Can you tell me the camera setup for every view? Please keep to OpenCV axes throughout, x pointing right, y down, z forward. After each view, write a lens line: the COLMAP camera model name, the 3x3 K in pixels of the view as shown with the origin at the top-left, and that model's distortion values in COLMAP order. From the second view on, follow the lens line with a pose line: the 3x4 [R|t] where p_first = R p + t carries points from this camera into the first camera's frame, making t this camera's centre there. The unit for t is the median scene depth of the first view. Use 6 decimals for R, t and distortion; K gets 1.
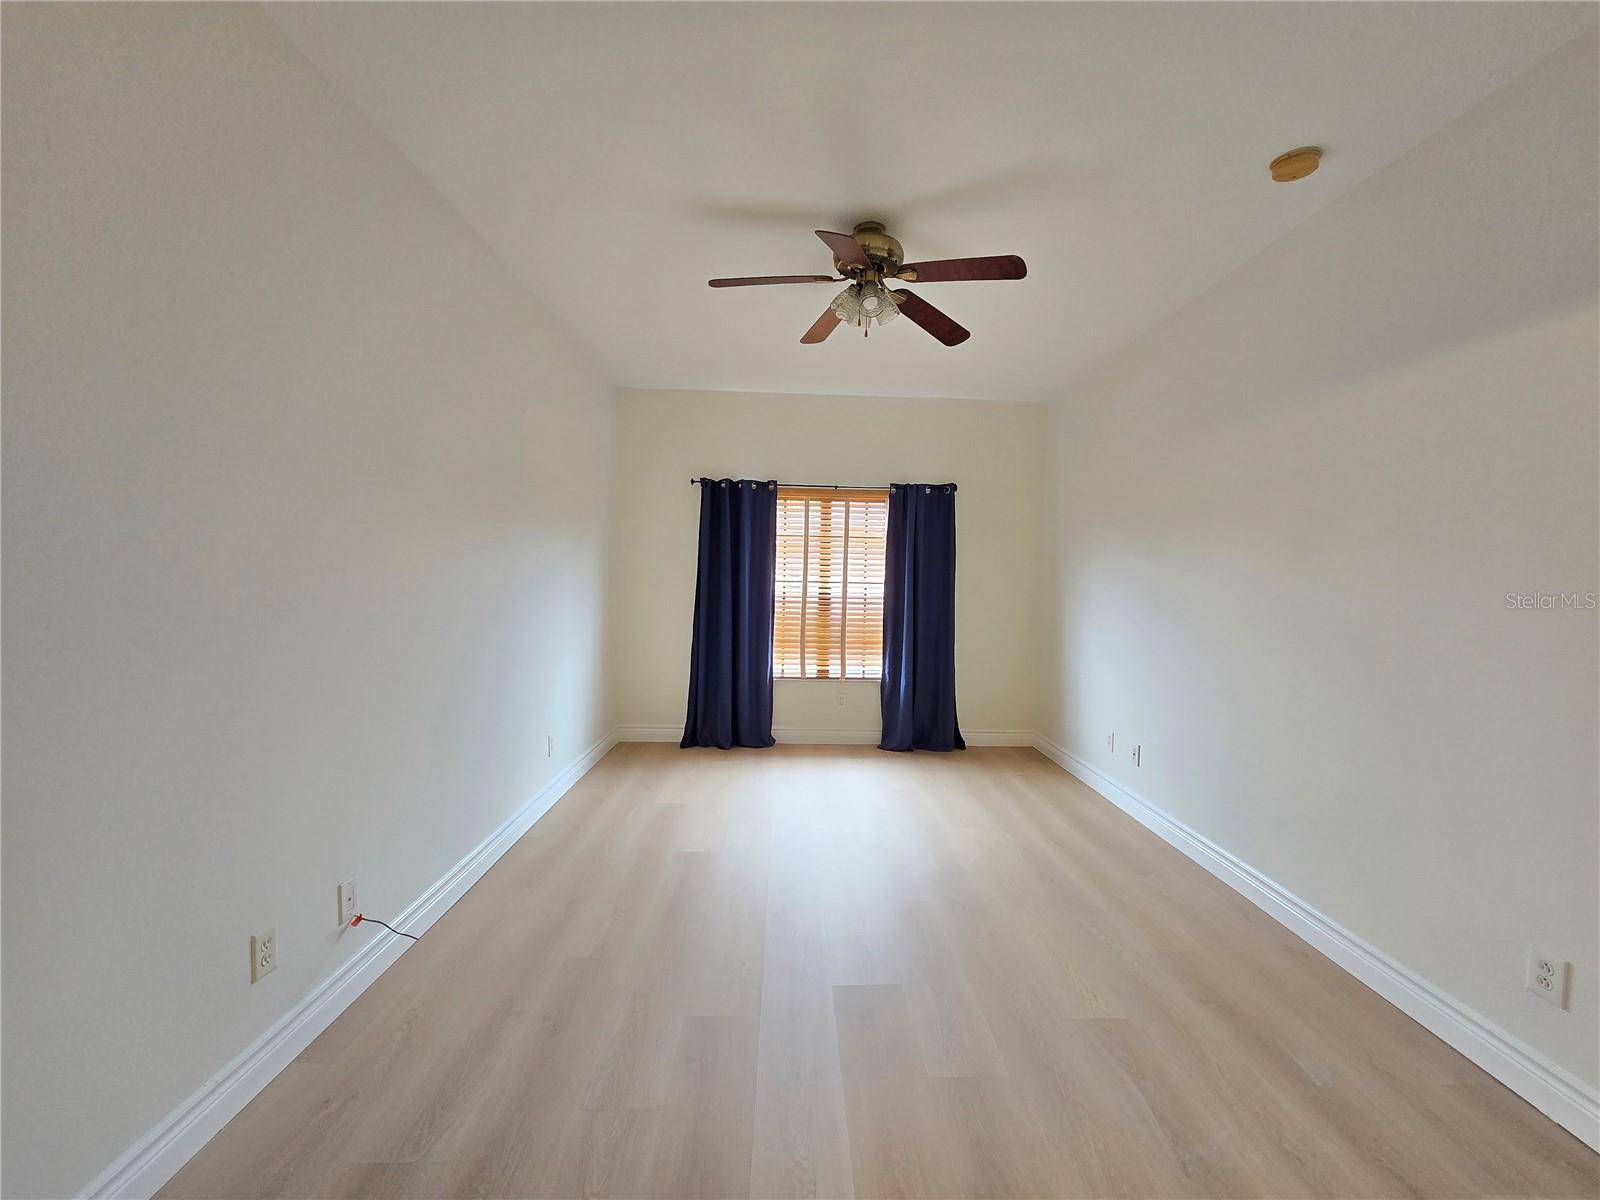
lens RADIAL K [[650.6, 0, 807.1], [0, 650.6, 610.9], [0, 0, 1]] dist [-0.000350, 0.000431]
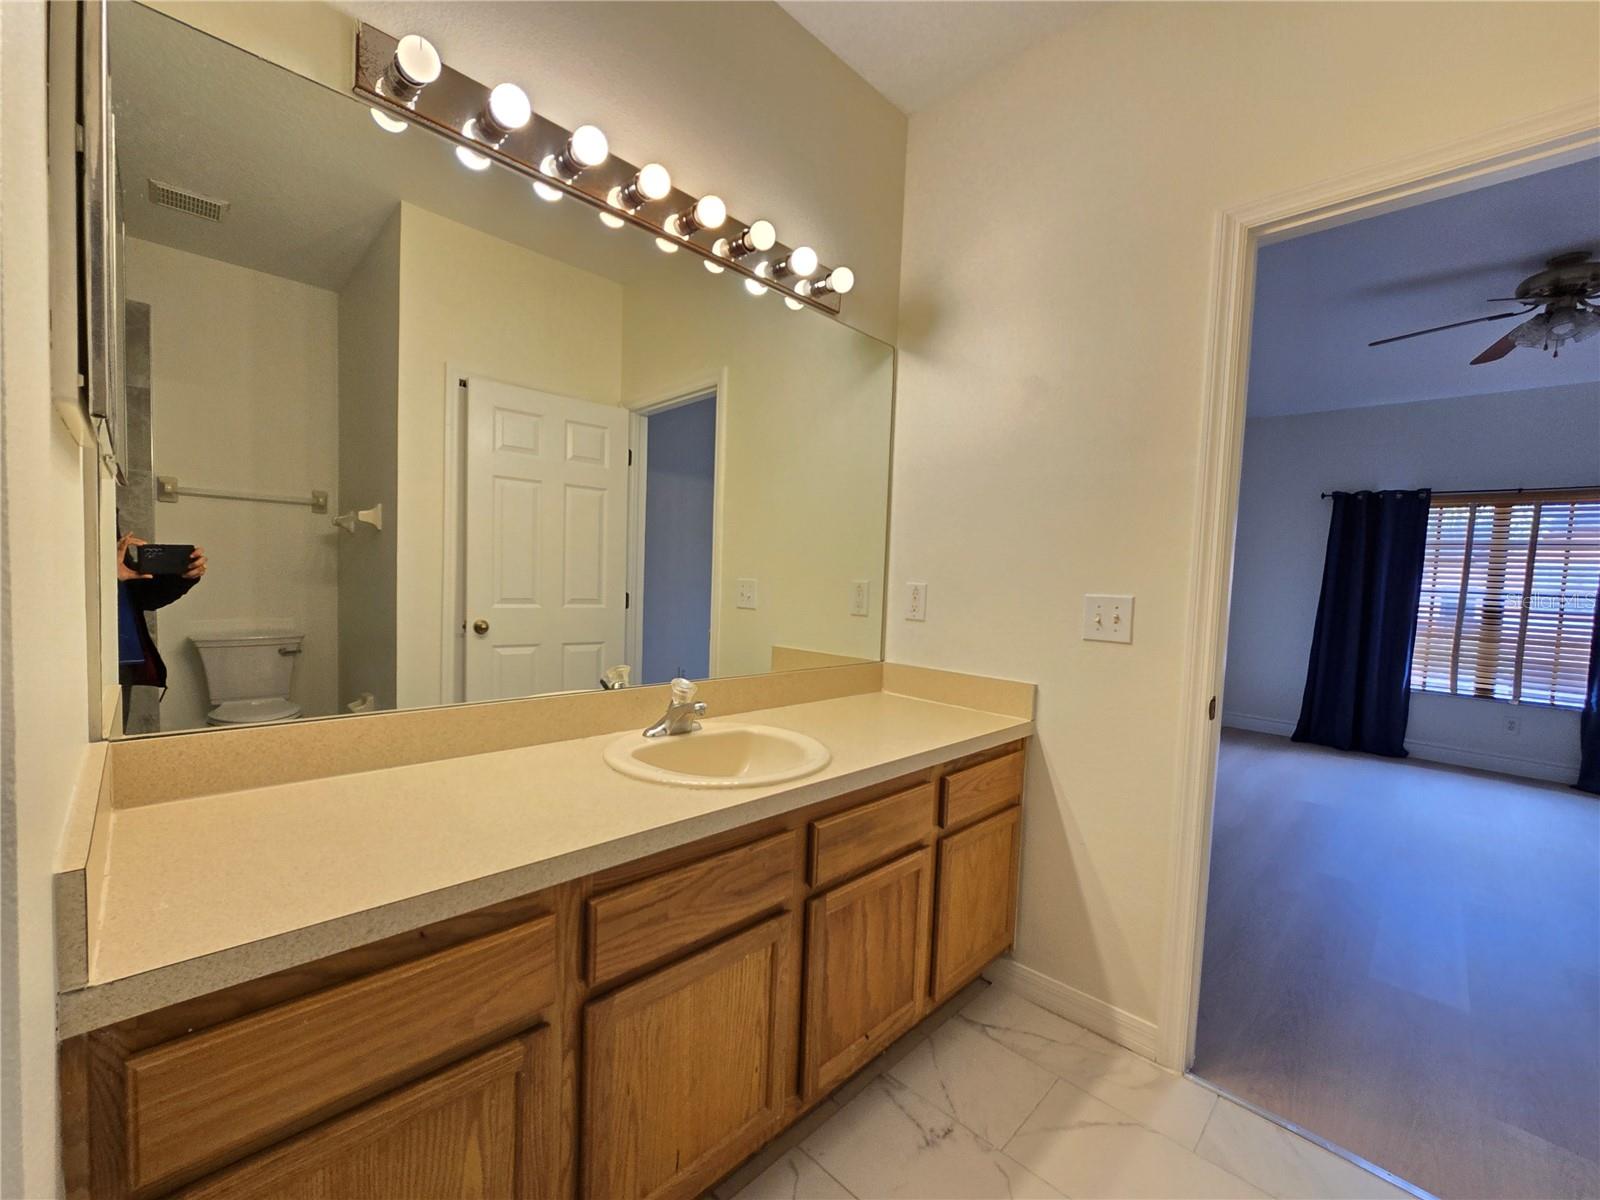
lens RADIAL K [[650.6, 0, 807.1], [0, 650.6, 610.9], [0, 0, 1]] dist [-0.000350, 0.000431]
pose [[0.693908, 0.051874, -0.718193, 0.014886], [-0.064400, 0.997876, 0.009852, 0.034431], [0.717178, 0.039415, 0.695774, -0.341567]]
